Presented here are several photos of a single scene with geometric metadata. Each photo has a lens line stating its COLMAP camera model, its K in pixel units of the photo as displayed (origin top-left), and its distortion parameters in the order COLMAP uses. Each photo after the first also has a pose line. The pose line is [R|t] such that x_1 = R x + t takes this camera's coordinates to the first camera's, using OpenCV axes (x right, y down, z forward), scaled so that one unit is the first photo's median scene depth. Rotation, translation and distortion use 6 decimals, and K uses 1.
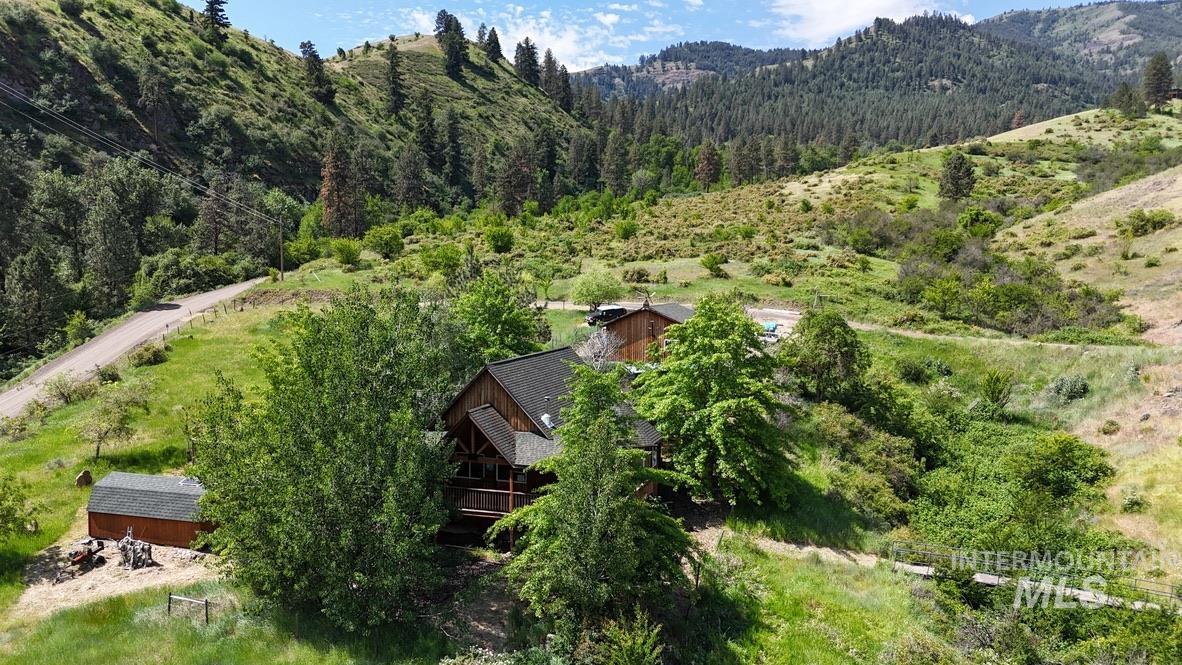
lens RADIAL K [[871.7, 0, 592.9], [0, 871.7, 330.3], [0, 0, 1]] dist [0.067612, -0.066031]
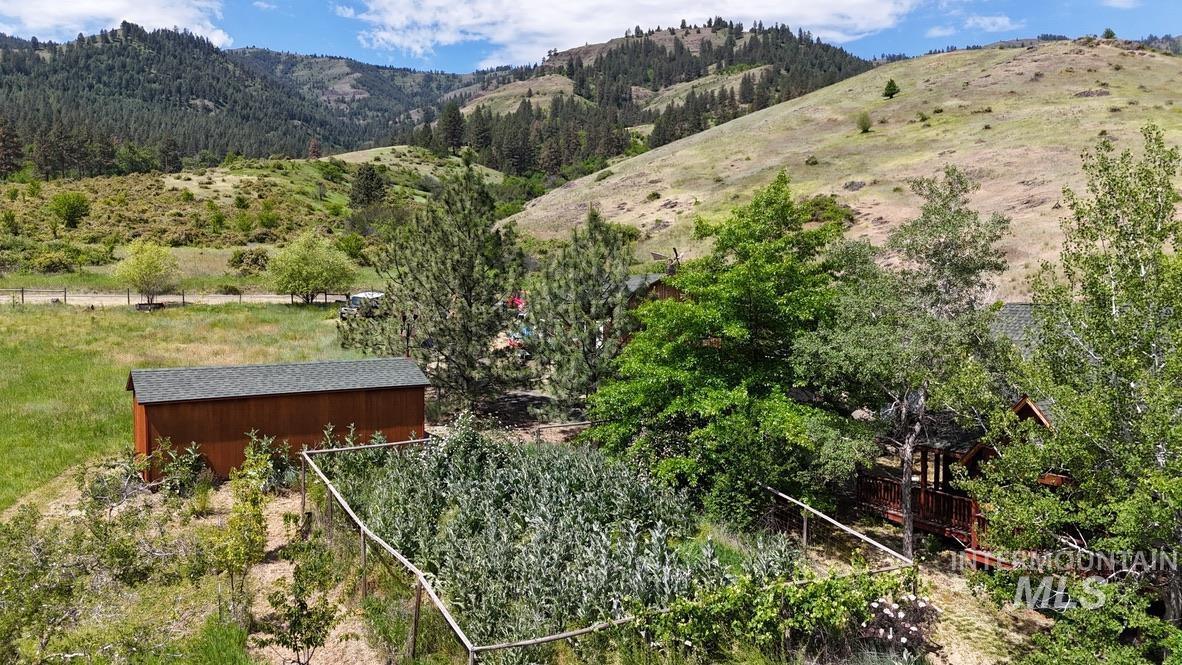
lens RADIAL K [[871.7, 0, 590.7], [0, 871.7, 330.4], [0, 0, 1]] dist [0.067612, -0.066031]
pose [[0.692822, -0.027966, 0.720566, -0.062832], [0.049600, 0.998729, -0.008928, 0.002677], [-0.719401, 0.041926, 0.693329, 0.078314]]
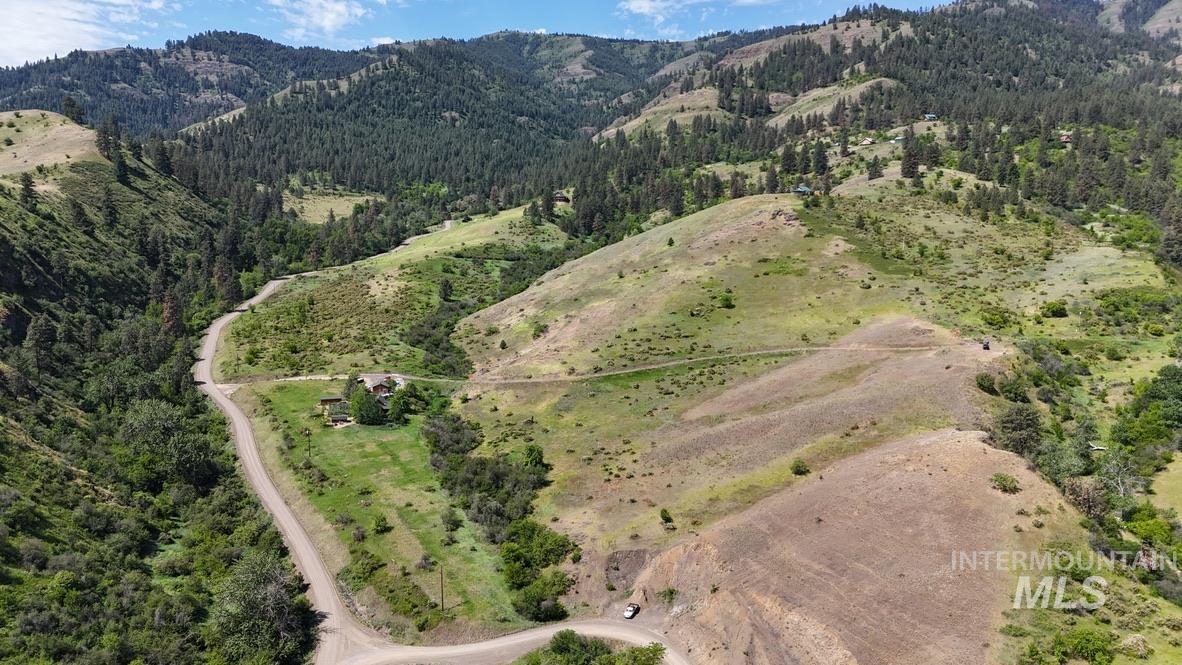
lens RADIAL K [[871.7, 0, 590.7], [0, 871.7, 325.5], [0, 0, 1]] dist [0.067612, -0.066031]
pose [[0.869320, -0.054275, 0.491260, -0.211196], [0.038183, 0.998357, 0.042731, -0.082404], [-0.492772, -0.018389, 0.869964, -0.642525]]
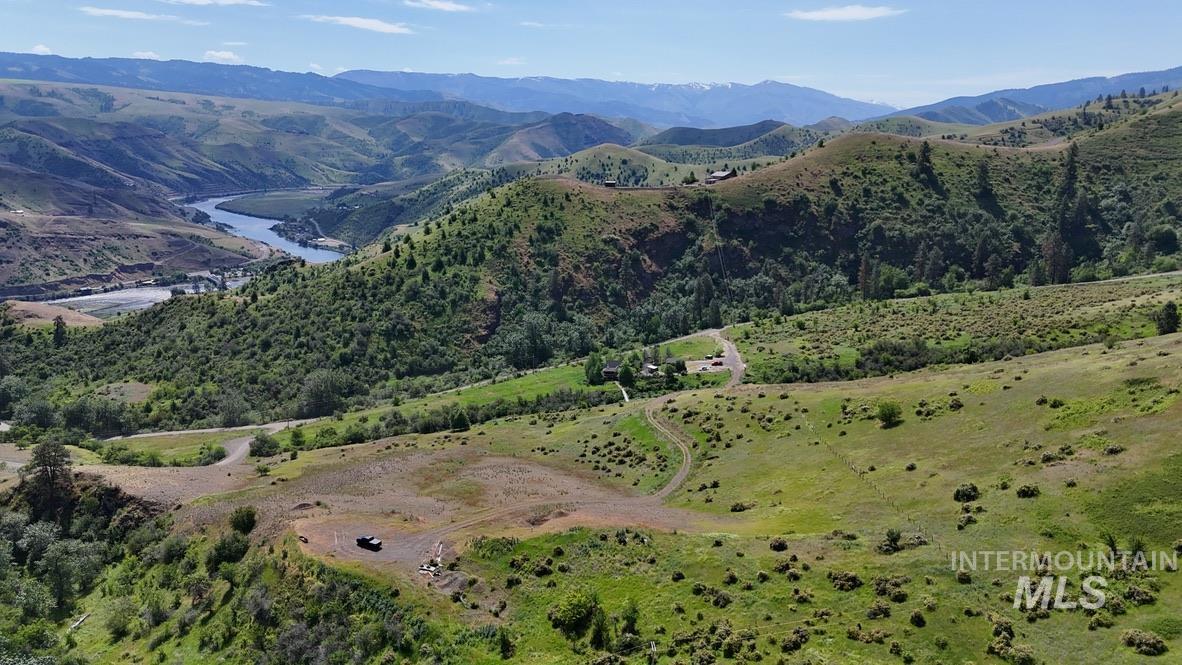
lens RADIAL K [[871.7, 0, 588.7], [0, 871.7, 335.6], [0, 0, 1]] dist [0.067612, -0.066031]
pose [[0.315386, 0.213228, -0.924697, 0.774482], [-0.074048, 0.976988, 0.200030, -0.191639], [0.946070, 0.005385, 0.323918, -0.217176]]
